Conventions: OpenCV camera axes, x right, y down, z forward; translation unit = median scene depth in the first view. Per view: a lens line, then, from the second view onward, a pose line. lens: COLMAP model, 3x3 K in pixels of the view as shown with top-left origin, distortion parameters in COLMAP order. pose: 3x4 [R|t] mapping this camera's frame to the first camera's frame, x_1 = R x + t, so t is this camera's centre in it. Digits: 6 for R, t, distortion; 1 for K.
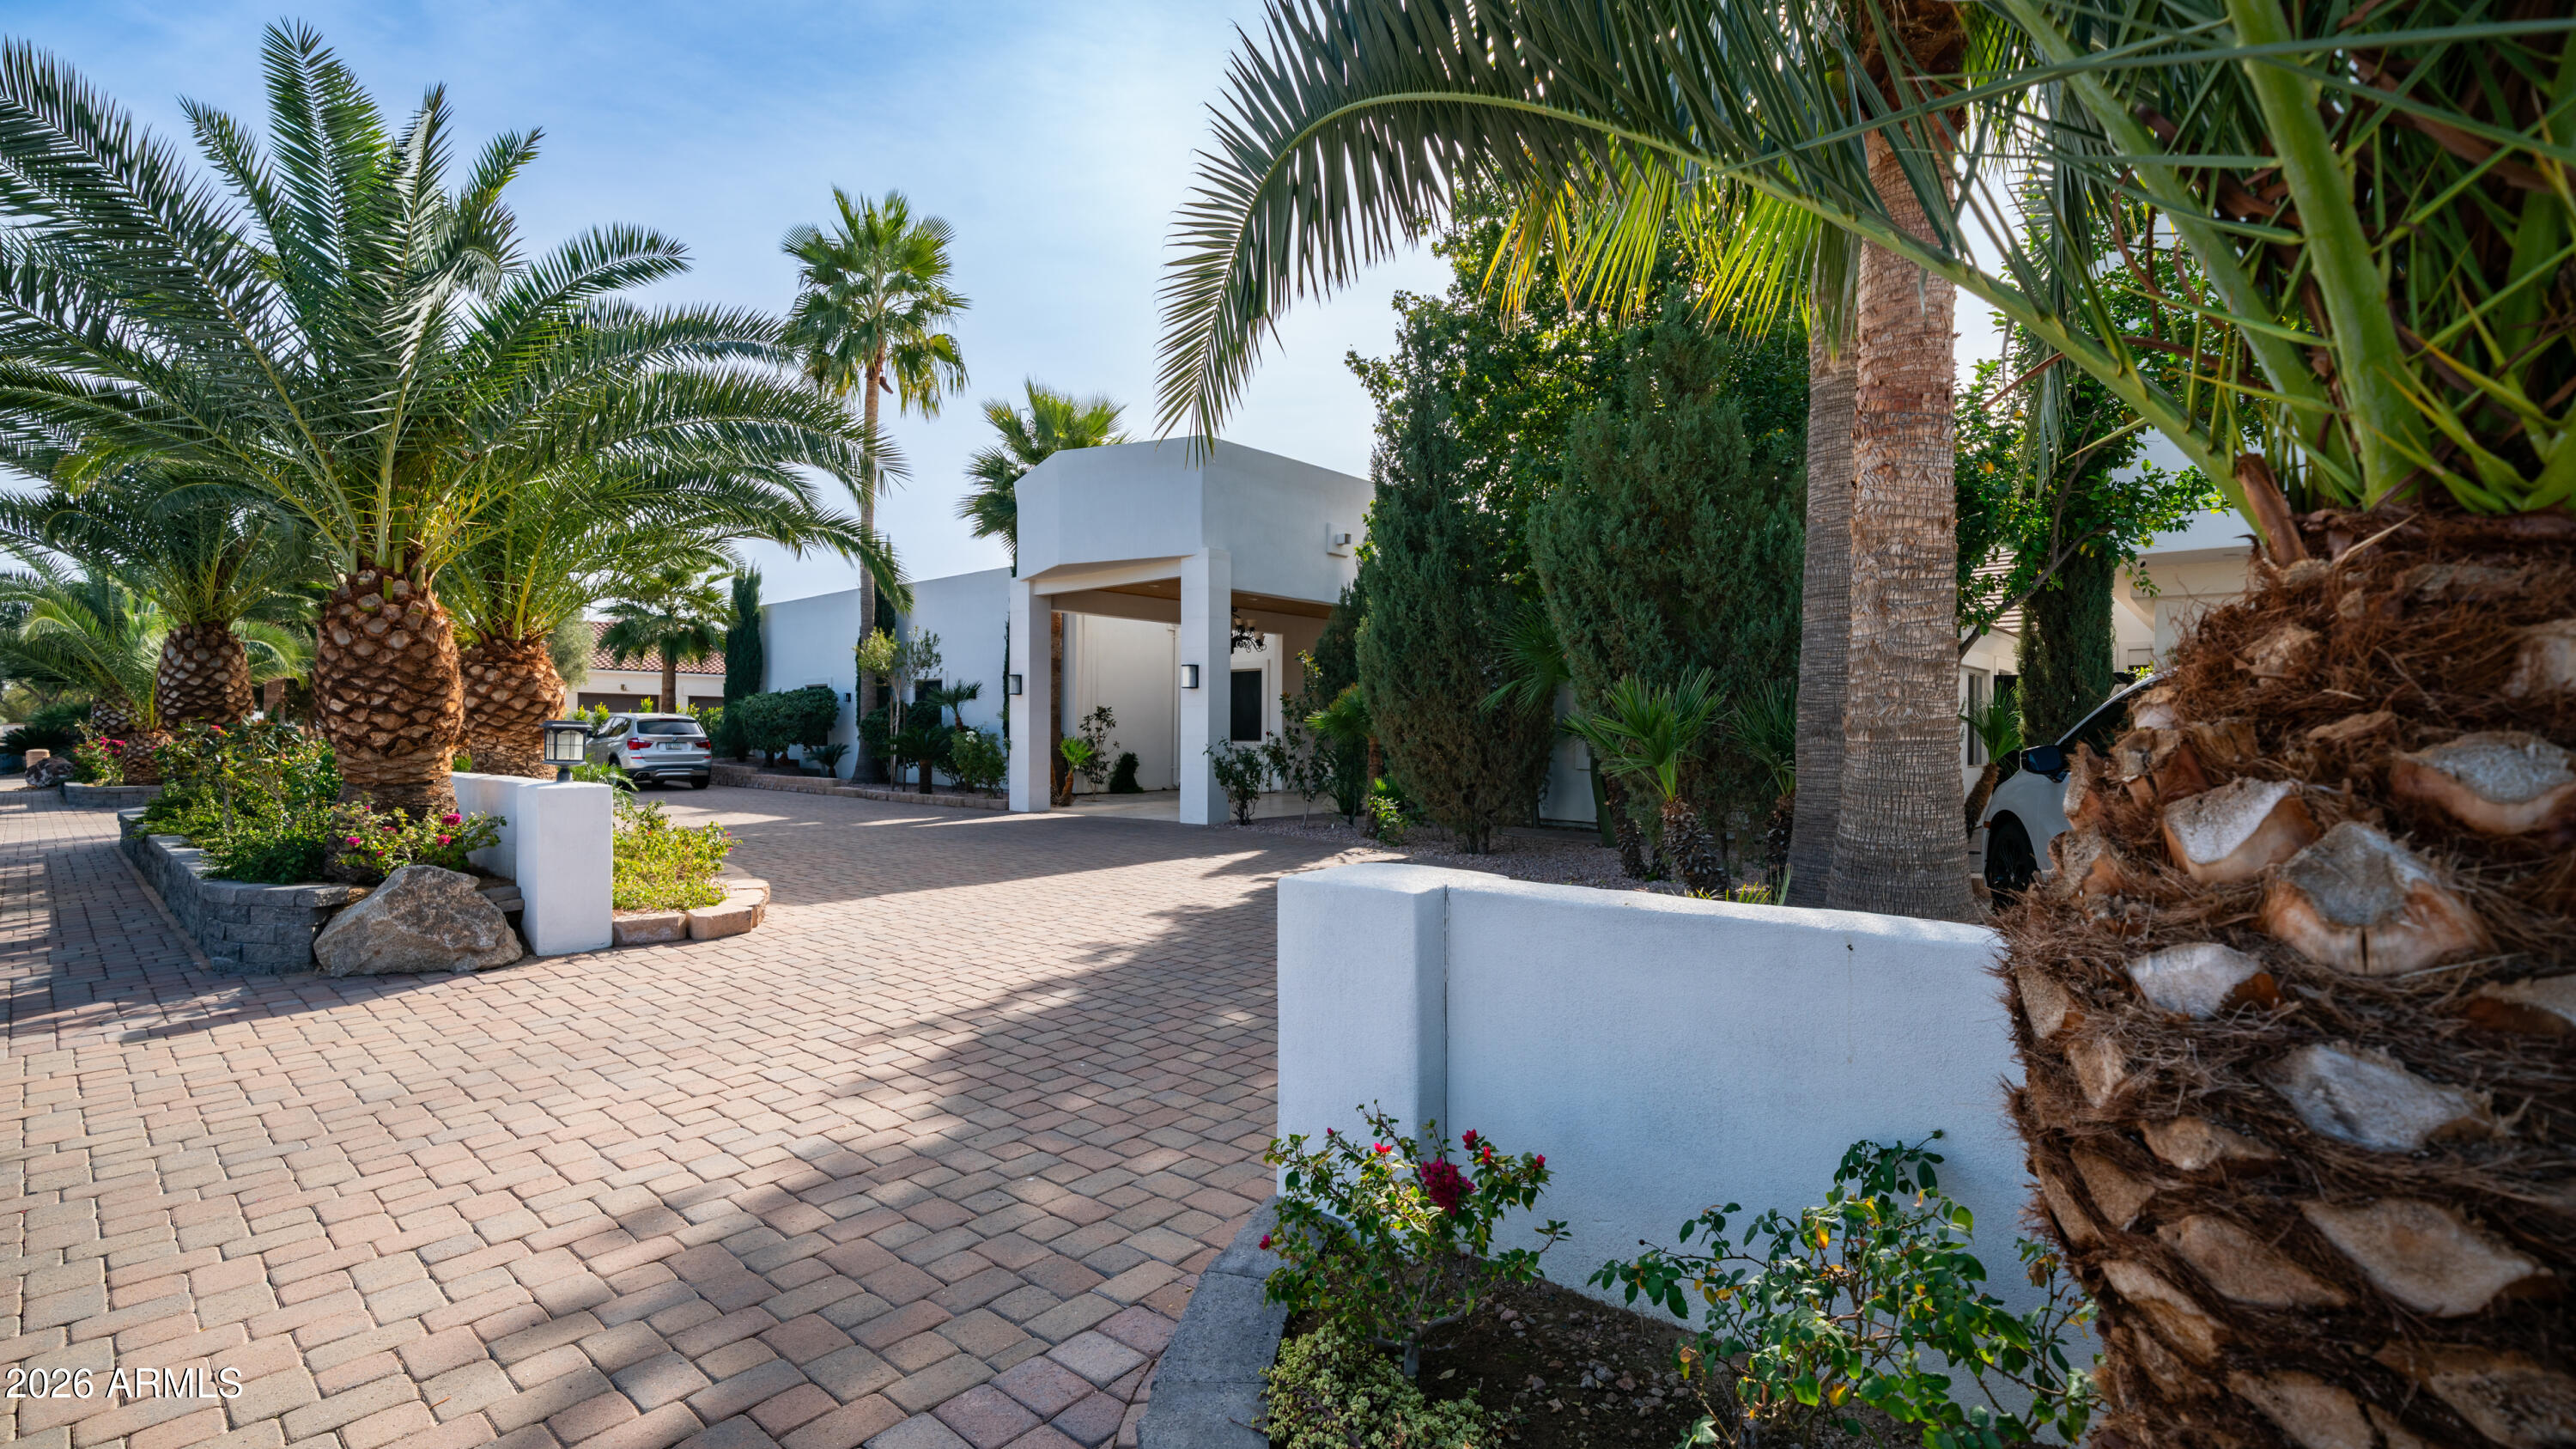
lens RADIAL K [[1124.1, 0, 1288.0], [0, 1124.1, 724.5], [0, 0, 1]] dist [-0.000047, -0.000009]
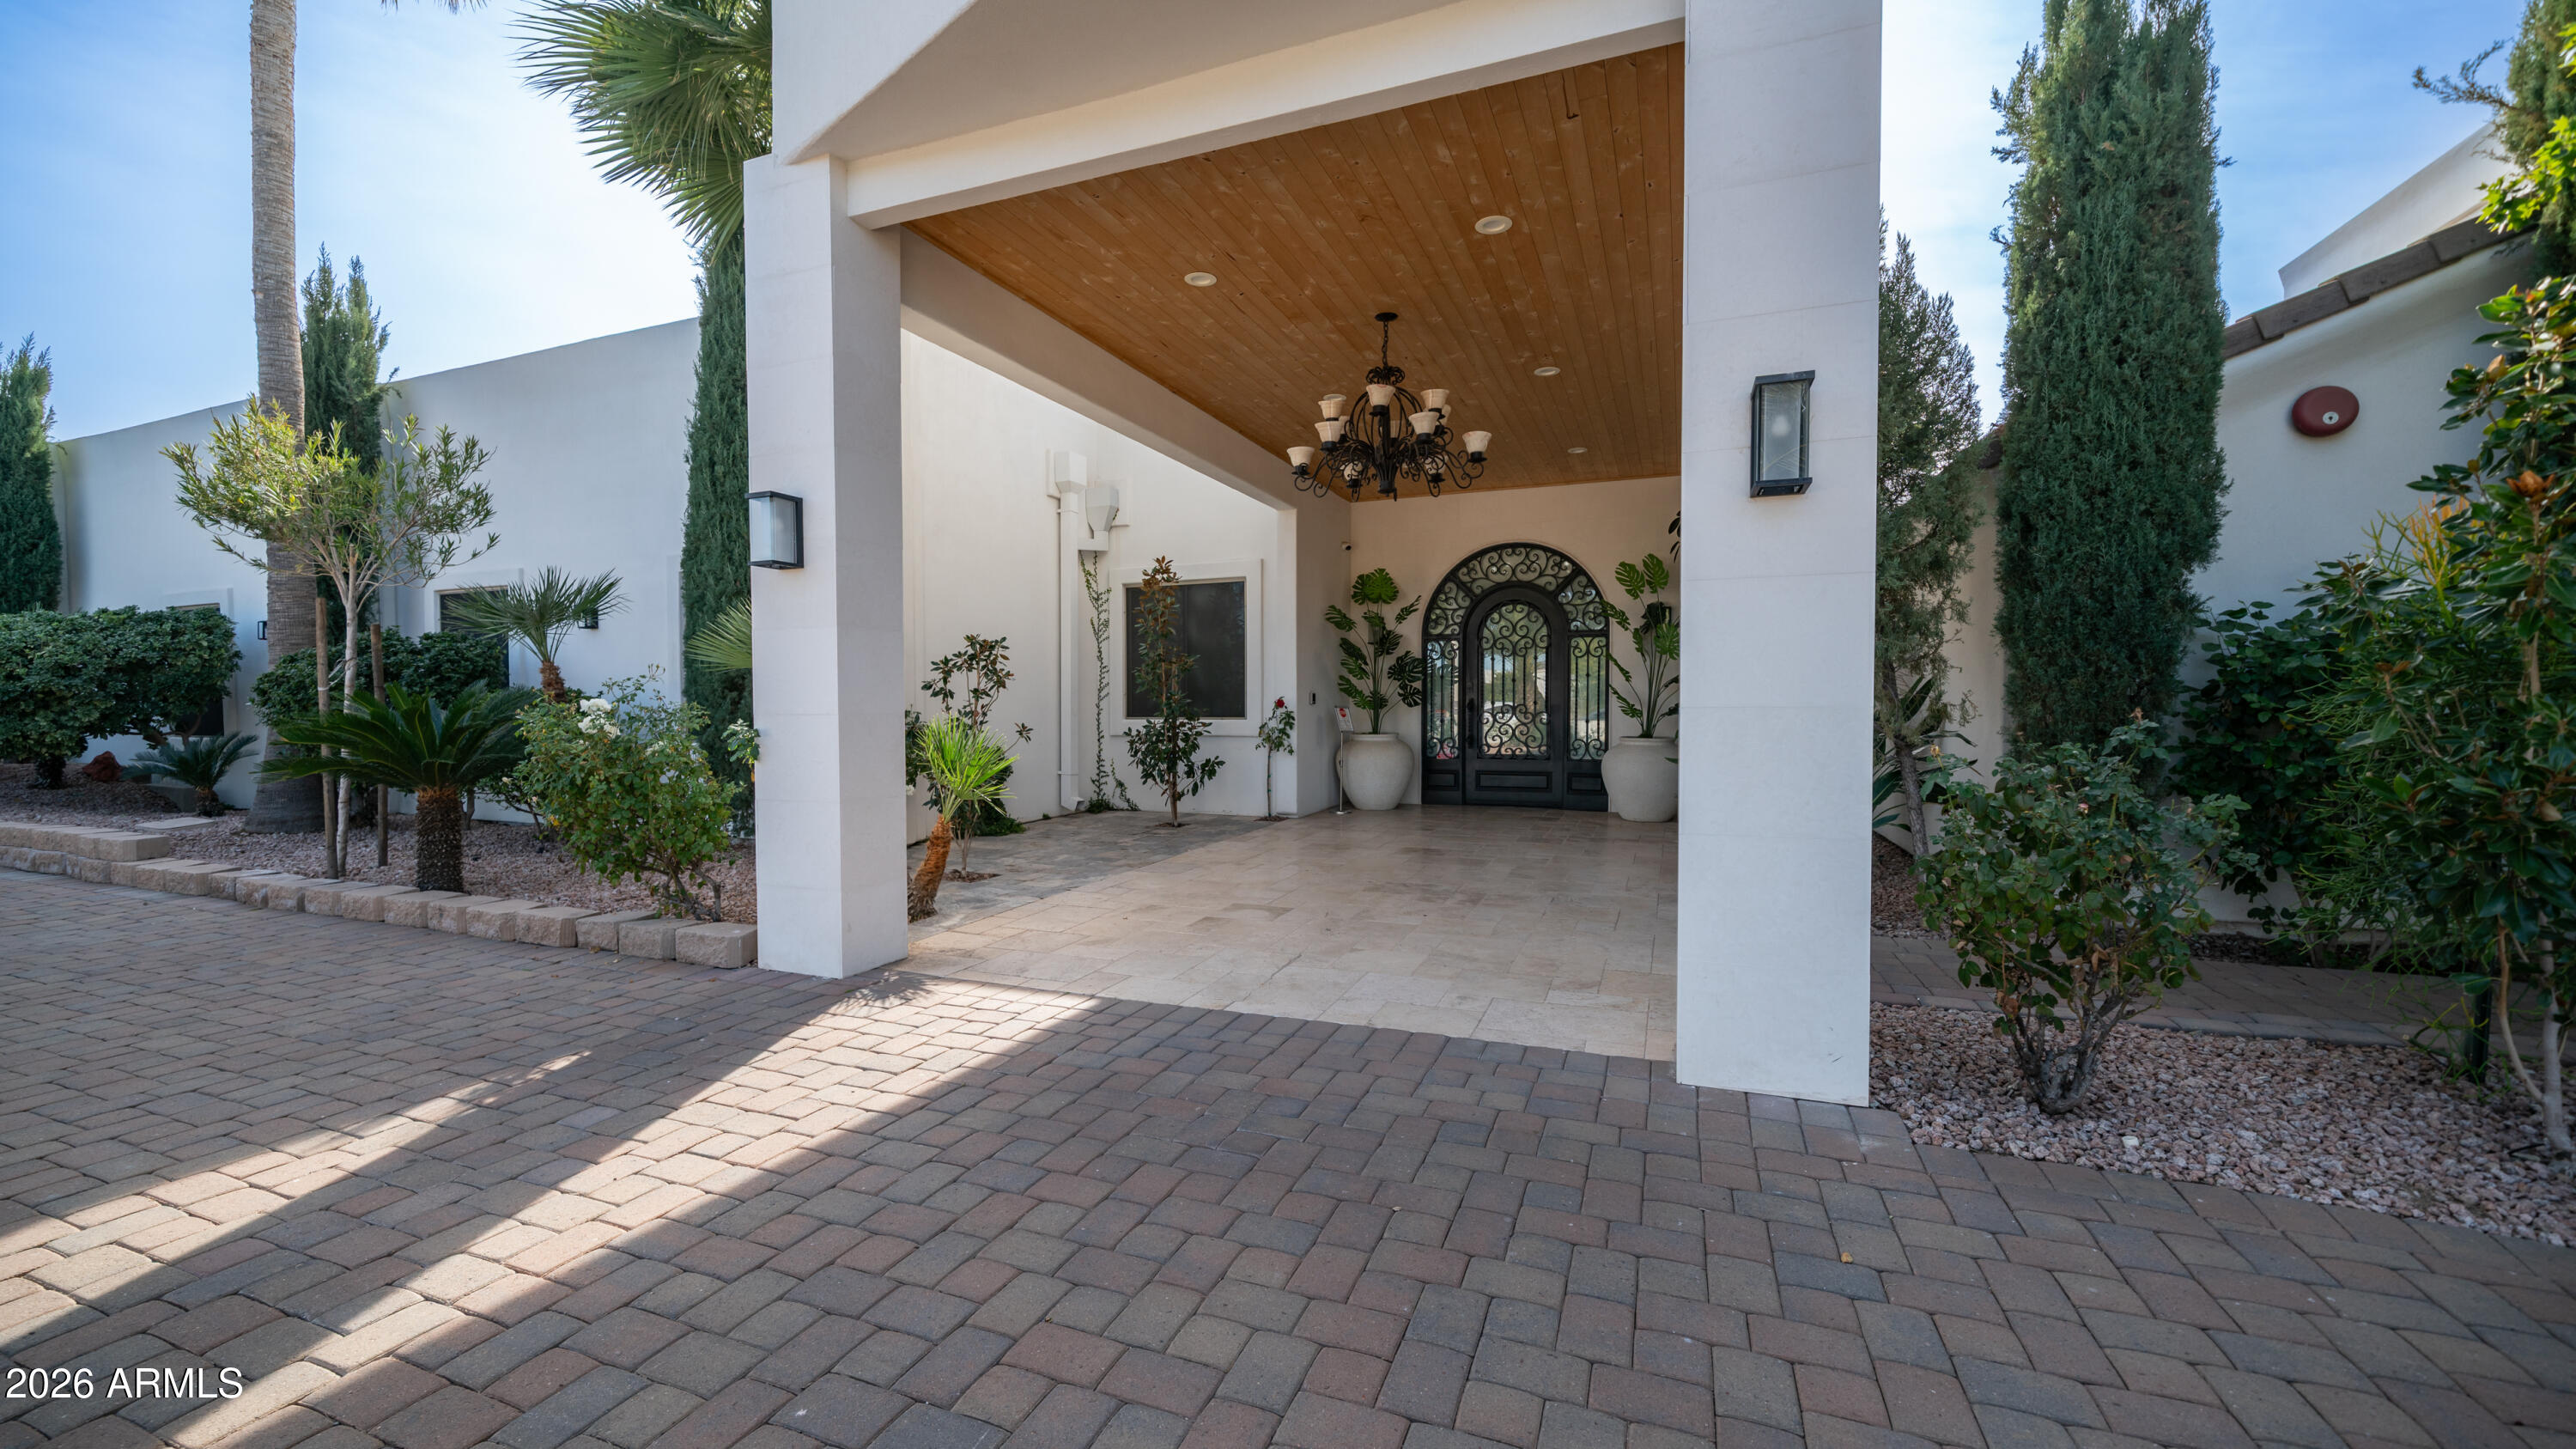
lens RADIAL K [[1026.2, 0, 1288.0], [0, 1026.2, 724.5], [0, 0, 1]] dist [-0.000424, 0.000015]
pose [[0.943657, -0.009647, 0.330786, -0.170723], [0.001522, 0.999691, 0.024813, 0.005665], [-0.330923, -0.022912, 0.943380, 0.583156]]
